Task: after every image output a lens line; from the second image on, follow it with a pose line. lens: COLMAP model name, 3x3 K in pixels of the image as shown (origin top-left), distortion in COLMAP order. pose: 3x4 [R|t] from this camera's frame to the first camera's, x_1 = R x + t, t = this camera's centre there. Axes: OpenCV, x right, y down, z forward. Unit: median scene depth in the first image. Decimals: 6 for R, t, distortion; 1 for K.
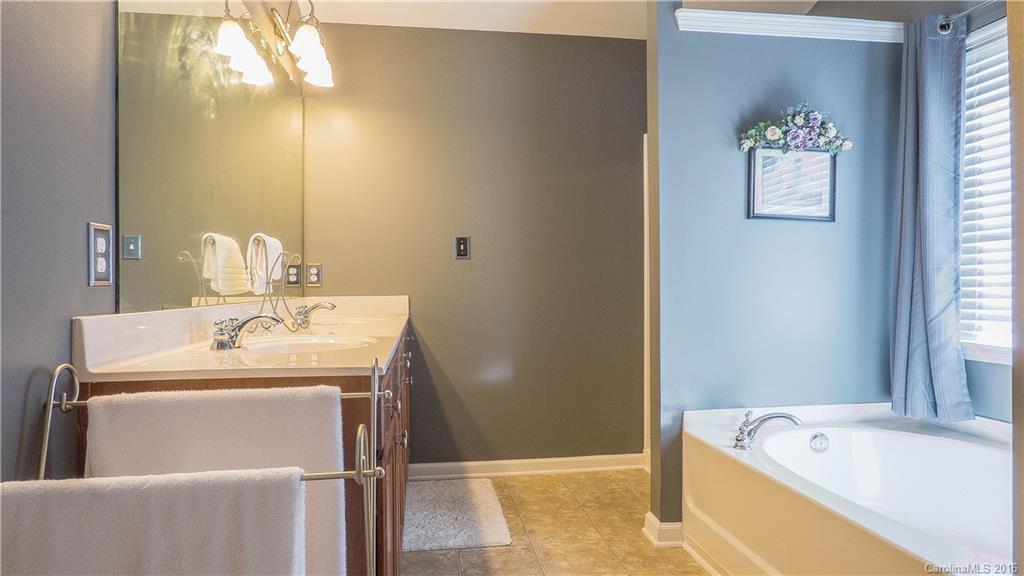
lens RADIAL K [[621.1, 0, 512.0], [0, 621.1, 288.0], [0, 0, 1]] dist [-0.004039, 0.002948]
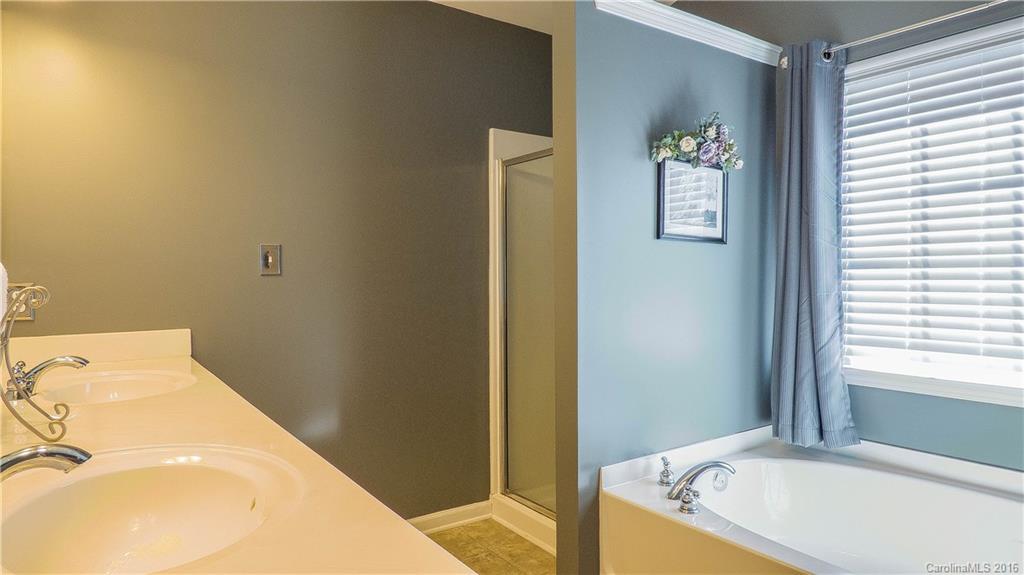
lens RADIAL K [[621.1, 0, 512.0], [0, 621.1, 287.5], [0, 0, 1]] dist [-0.004039, 0.002948]
pose [[0.895528, -0.007908, 0.444934, -0.208265], [0.003194, 0.999931, 0.011345, -0.055666], [-0.444993, -0.008738, 0.895491, 0.318206]]
